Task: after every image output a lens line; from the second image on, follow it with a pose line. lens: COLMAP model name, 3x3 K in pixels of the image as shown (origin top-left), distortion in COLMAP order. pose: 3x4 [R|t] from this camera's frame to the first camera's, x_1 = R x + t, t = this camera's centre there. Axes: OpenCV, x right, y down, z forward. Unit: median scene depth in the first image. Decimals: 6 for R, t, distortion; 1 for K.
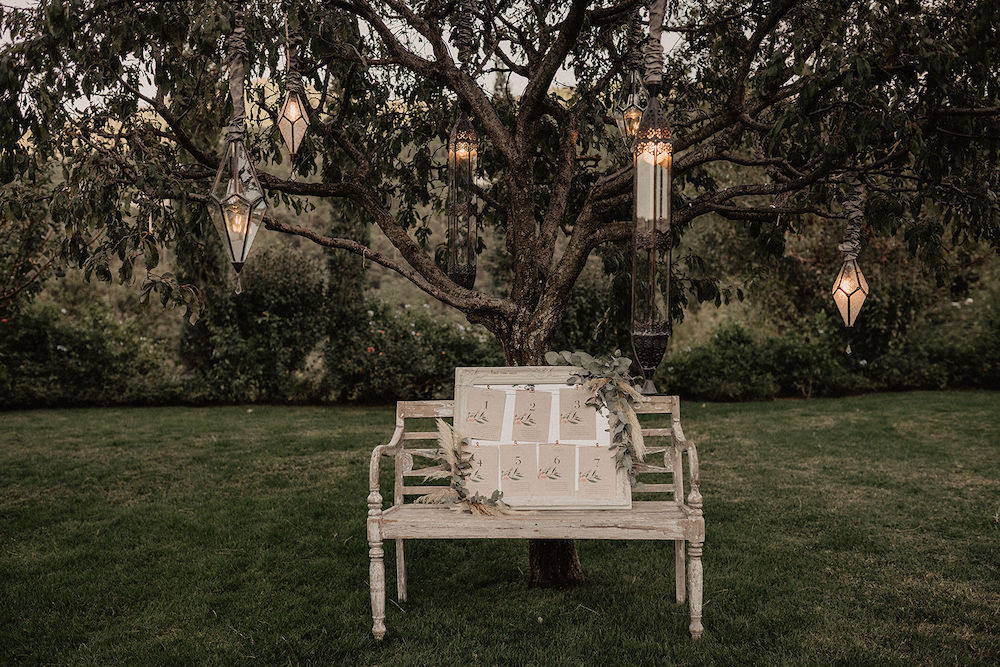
lens RADIAL K [[1063.4, 0, 463.9], [0, 1063.4, 332.6], [0, 0, 1]] dist [-0.026781, 0.018197]
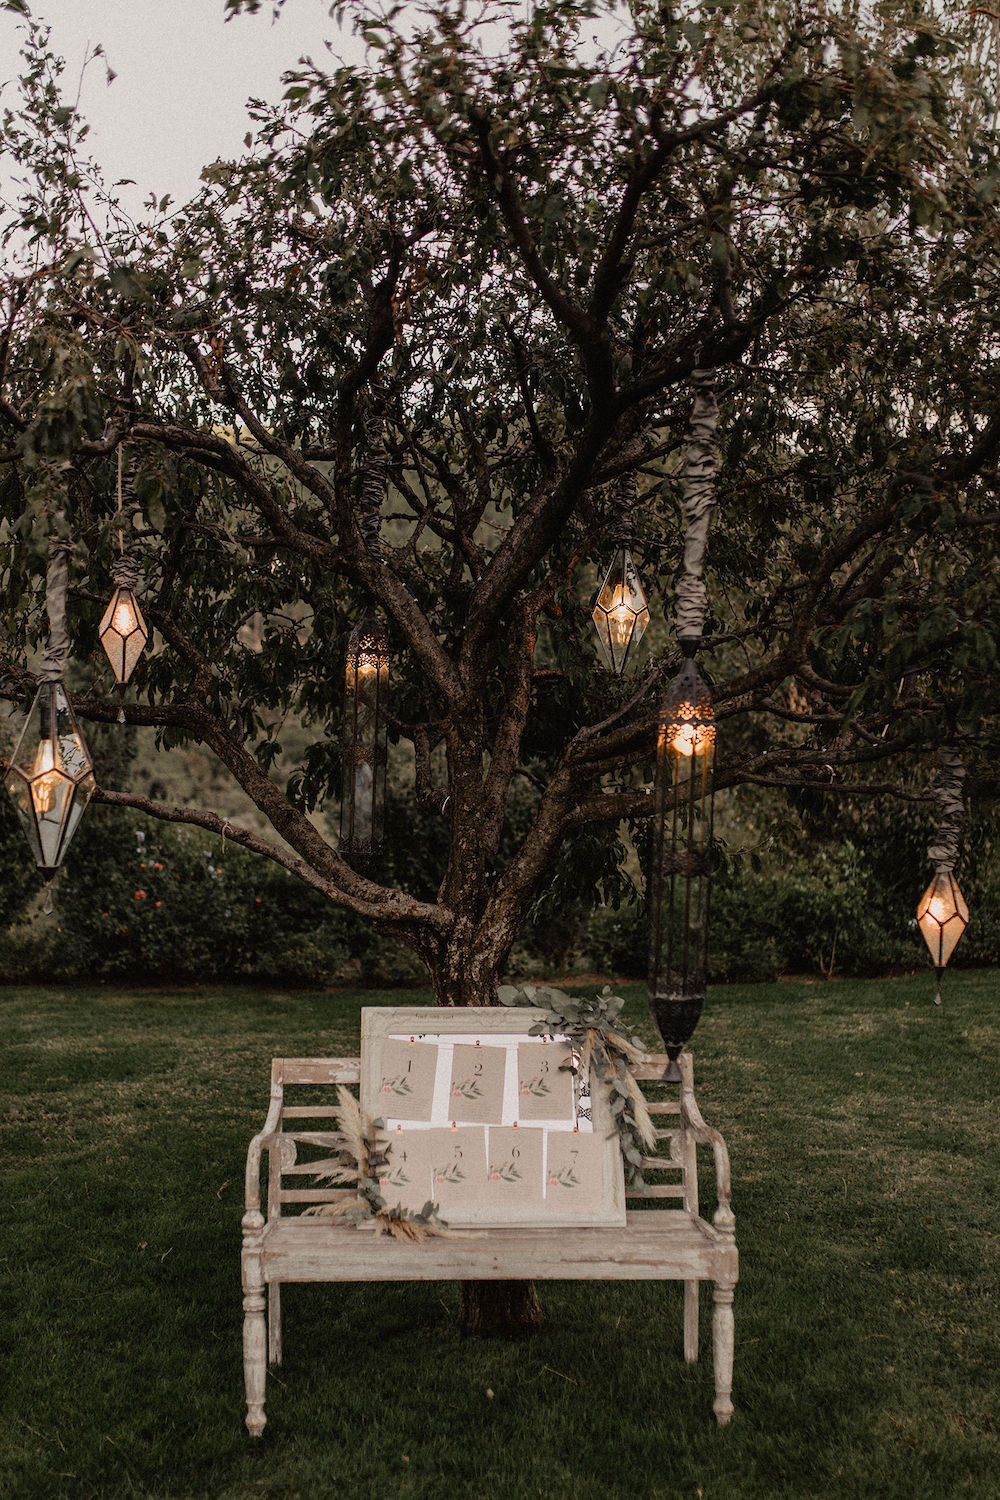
lens RADIAL K [[1735.1, 0, 502.4], [0, 1735.1, 846.6], [0, 0, 1]] dist [0.032286, 0.022993]
pose [[0.990933, 0.017808, 0.133173, -0.068936], [-0.017926, 0.999839, -0.000309, -0.070845], [-0.133157, -0.002081, 0.991093, -0.087221]]
